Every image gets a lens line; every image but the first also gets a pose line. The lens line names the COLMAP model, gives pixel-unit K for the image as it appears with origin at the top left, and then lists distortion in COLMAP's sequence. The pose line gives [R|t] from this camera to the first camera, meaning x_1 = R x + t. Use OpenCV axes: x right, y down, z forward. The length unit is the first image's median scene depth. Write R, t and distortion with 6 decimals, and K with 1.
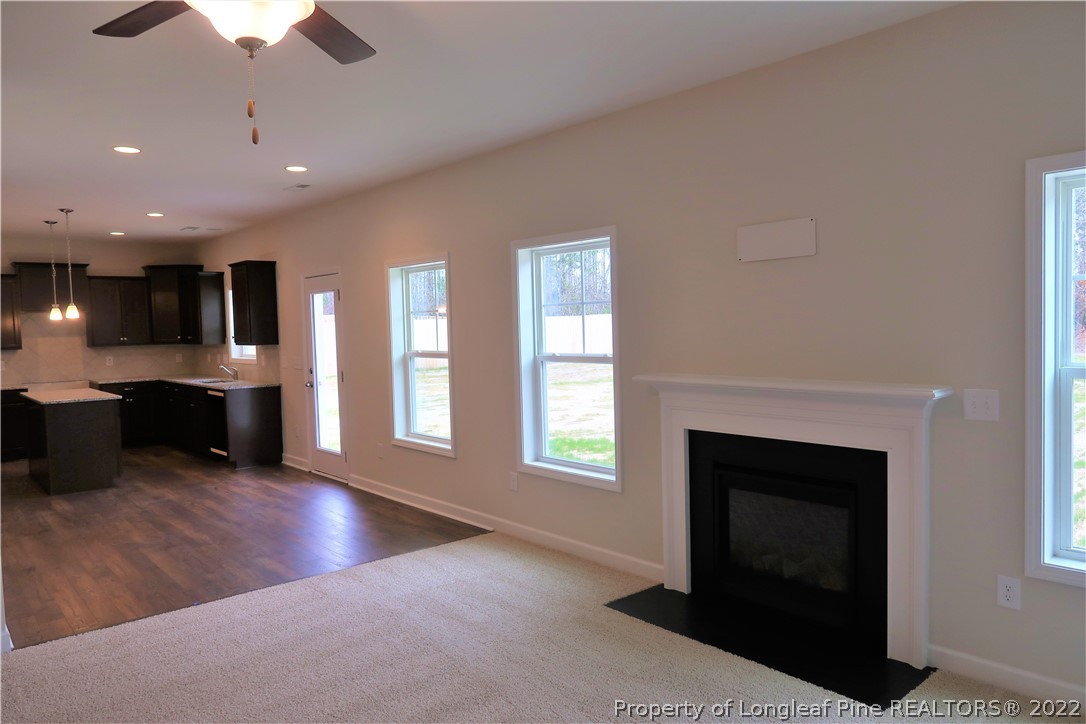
lens RADIAL K [[758.1, 0, 543.0], [0, 758.1, 362.0], [0, 0, 1]] dist [-0.013017, -0.000899]
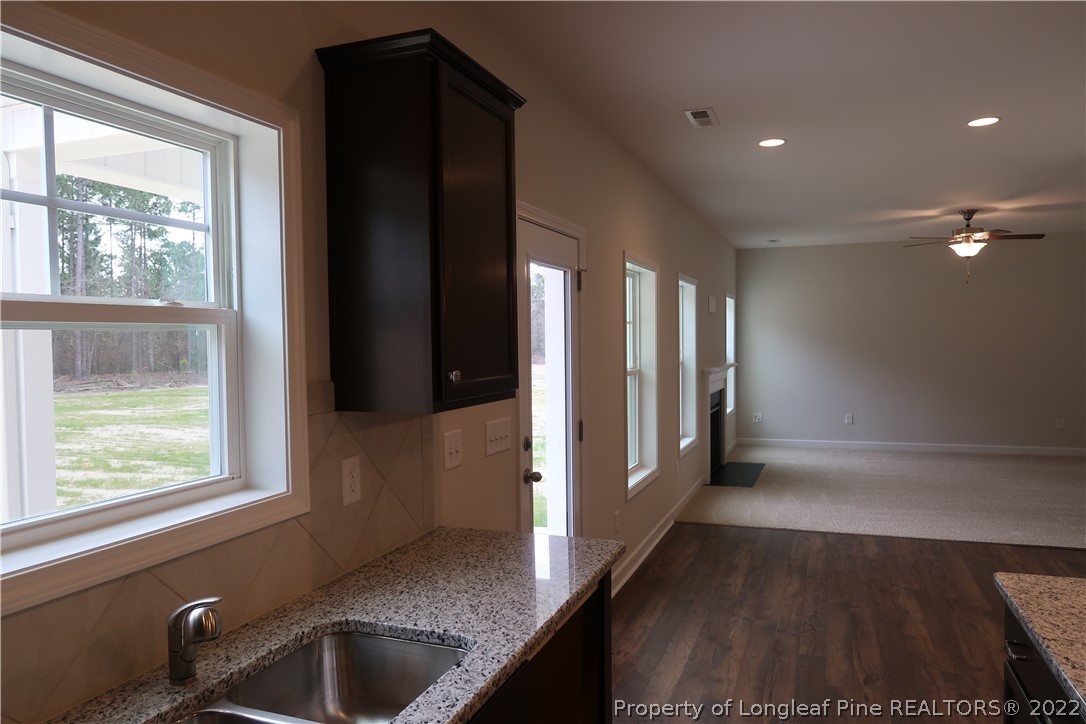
lens RADIAL K [[758.1, 0, 543.0], [0, 758.1, 362.0], [0, 0, 1]] dist [-0.013017, -0.000899]
pose [[-0.480819, 0.011211, 0.876748, -0.542745], [0.076534, 0.996638, 0.029229, -0.035614], [-0.873473, 0.081155, -0.480061, 0.955685]]
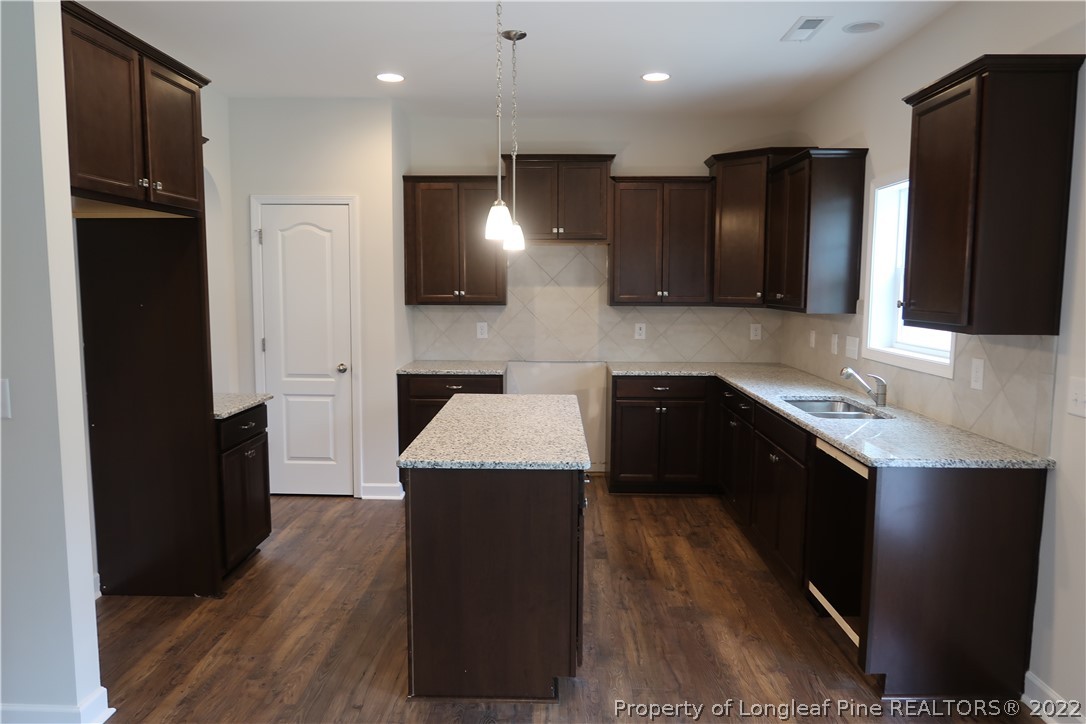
lens RADIAL K [[758.1, 0, 543.0], [0, 758.1, 362.0], [0, 0, 1]] dist [-0.013017, -0.000899]
pose [[0.746925, 0.099561, -0.657412, -0.263085], [-0.059289, 0.994760, 0.083289, -0.022268], [0.662260, -0.023234, 0.748914, 0.547217]]
